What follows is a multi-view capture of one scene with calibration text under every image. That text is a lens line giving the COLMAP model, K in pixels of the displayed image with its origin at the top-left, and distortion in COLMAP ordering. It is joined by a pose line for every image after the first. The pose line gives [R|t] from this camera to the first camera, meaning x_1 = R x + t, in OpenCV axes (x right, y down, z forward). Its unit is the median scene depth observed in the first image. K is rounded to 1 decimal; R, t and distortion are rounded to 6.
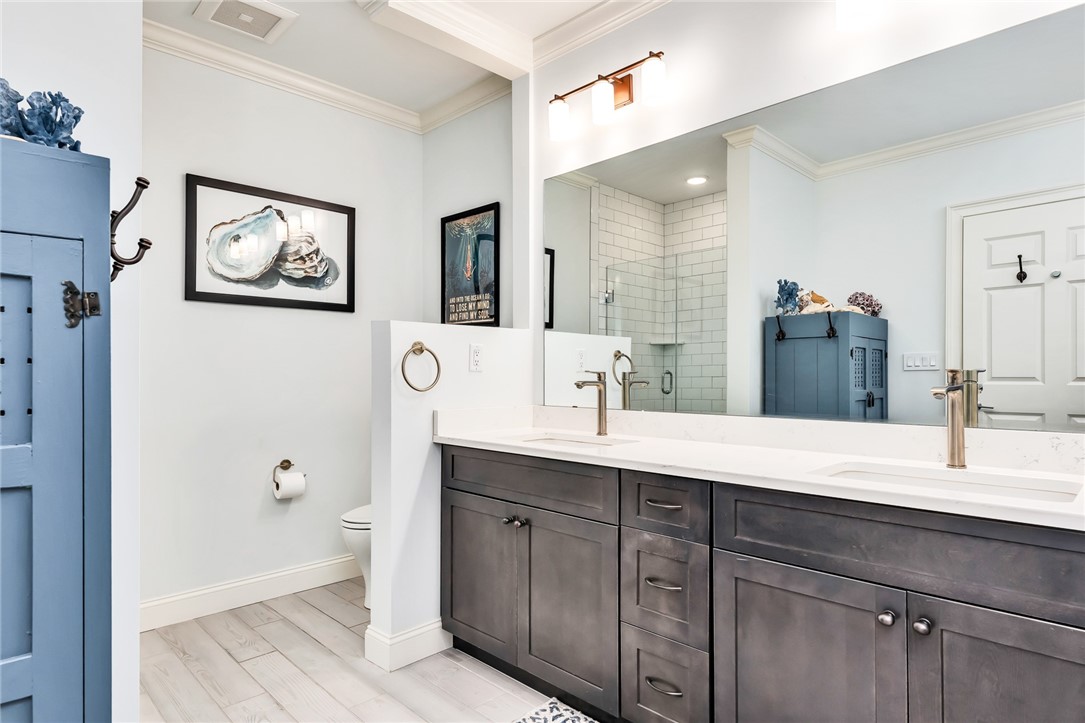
lens RADIAL K [[602.5, 0, 541.9], [0, 602.5, 373.8], [0, 0, 1]] dist [0.001936, 0.000079]
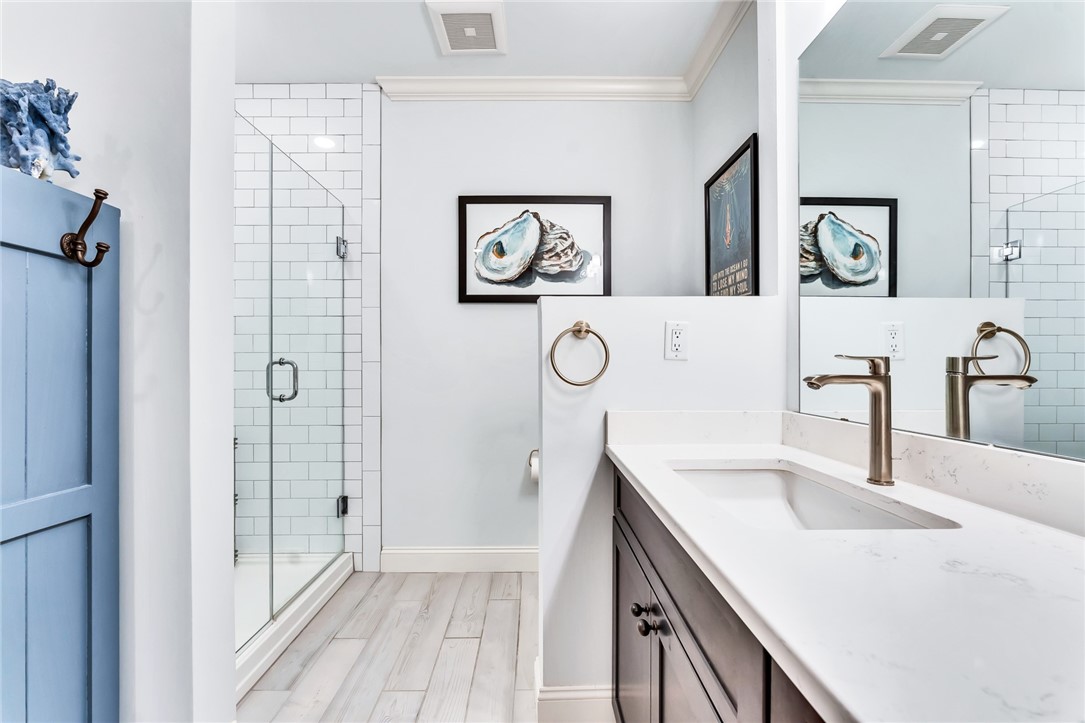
lens RADIAL K [[444.6, 0, 541.3], [0, 444.6, 367.6], [0, 0, 1]] dist [-0.003766, 0.000077]
pose [[0.719995, 0.000700, -0.693979, 0.124398], [-0.000106, 1.000000, 0.000898, 0.004353], [0.693979, -0.000572, 0.719995, 0.443842]]
